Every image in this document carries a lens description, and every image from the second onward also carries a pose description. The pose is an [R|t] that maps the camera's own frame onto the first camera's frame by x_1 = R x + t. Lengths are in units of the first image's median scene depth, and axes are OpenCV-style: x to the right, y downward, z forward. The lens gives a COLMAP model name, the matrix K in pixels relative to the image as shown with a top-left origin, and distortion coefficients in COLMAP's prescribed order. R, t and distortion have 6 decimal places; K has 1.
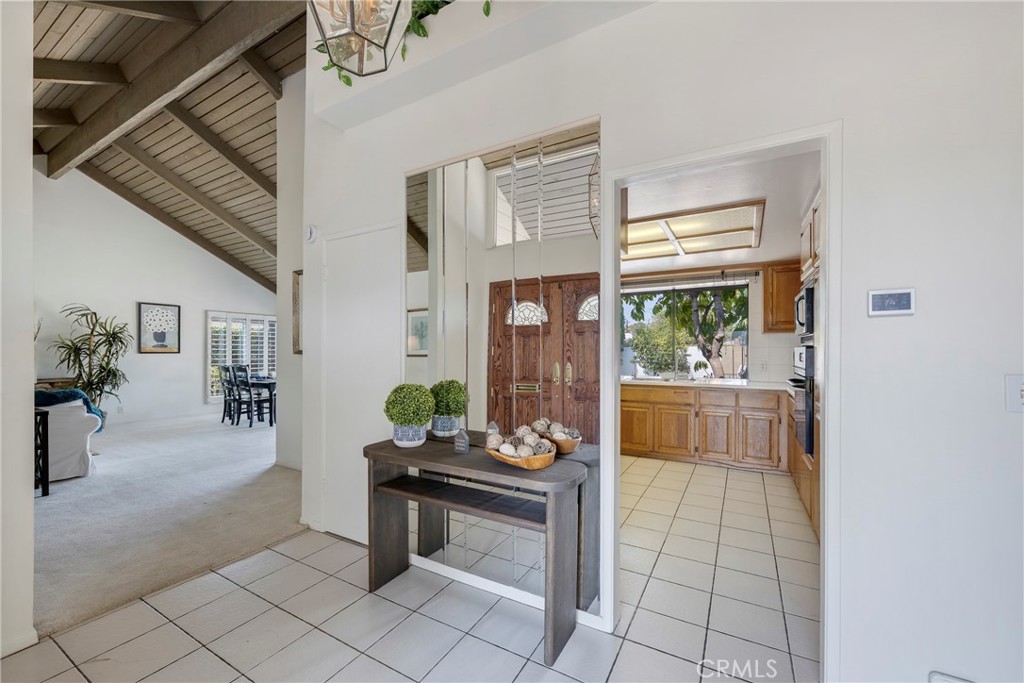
lens RADIAL K [[409.4, 0, 514.2], [0, 409.4, 352.0], [0, 0, 1]] dist [-0.001120, -0.000168]
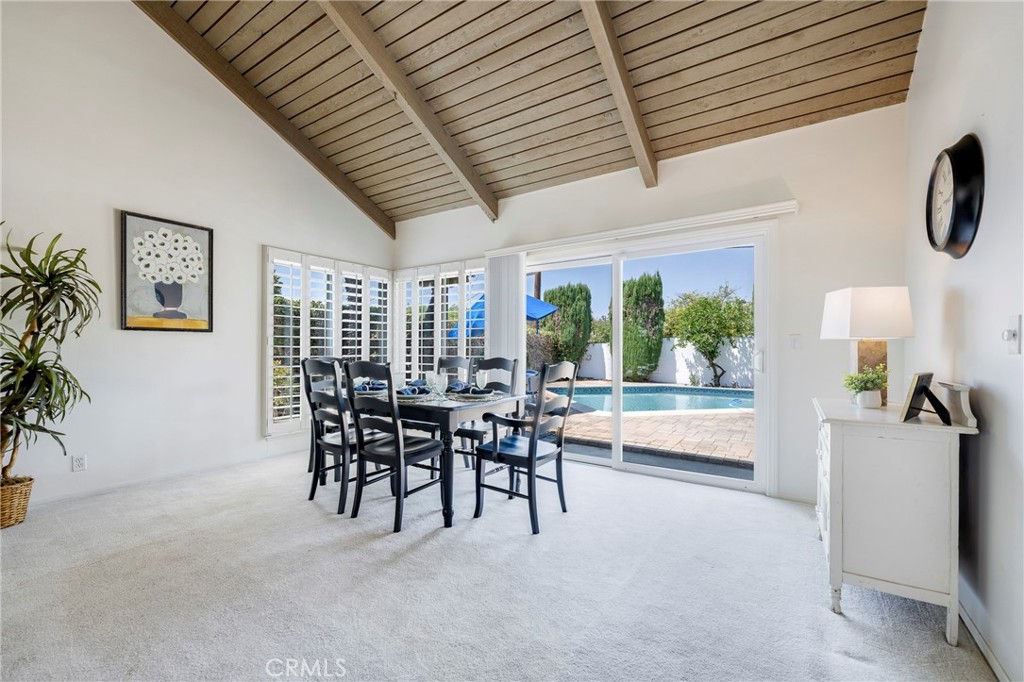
lens RADIAL K [[418.3, 0, 505.6], [0, 418.3, 351.2], [0, 0, 1]] dist [0.002660, -0.000992]
pose [[0.996861, 0.003689, -0.079082, -0.551495], [-0.003198, 0.999975, 0.006327, 0.025194], [0.079103, -0.006055, 0.996848, 0.680415]]
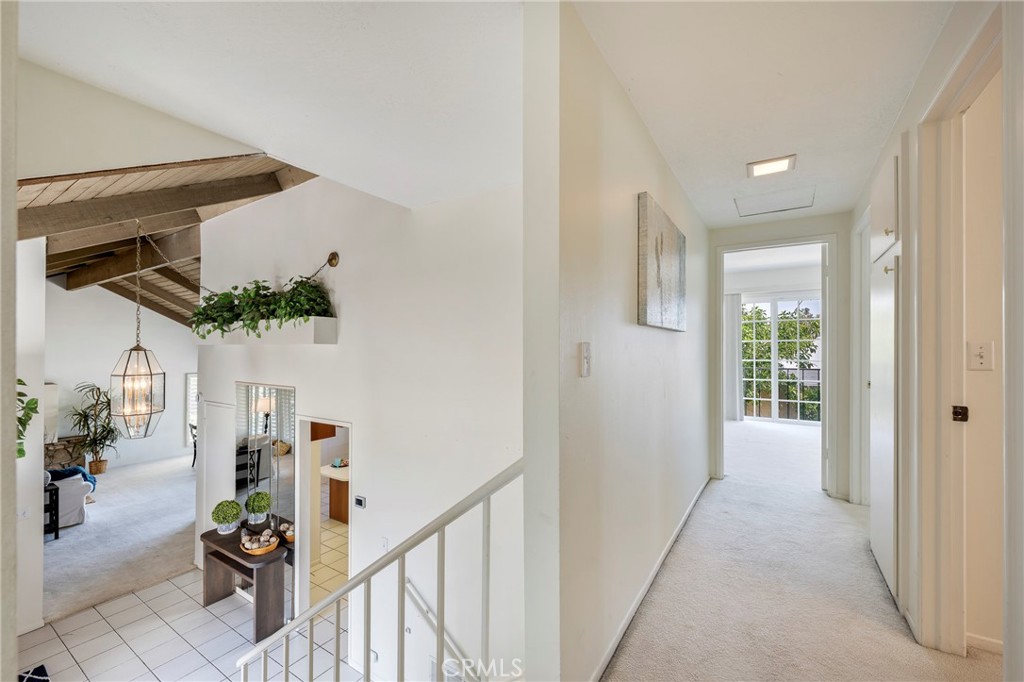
lens RADIAL K [[418.3, 0, 506.5], [0, 418.3, 349.2], [0, 0, 1]] dist [0.002660, -0.000992]
pose [[0.998470, -0.000955, -0.055284, 0.406782], [0.000381, 0.999946, -0.010392, -0.213430], [0.055291, 0.010355, 0.998417, -0.318327]]
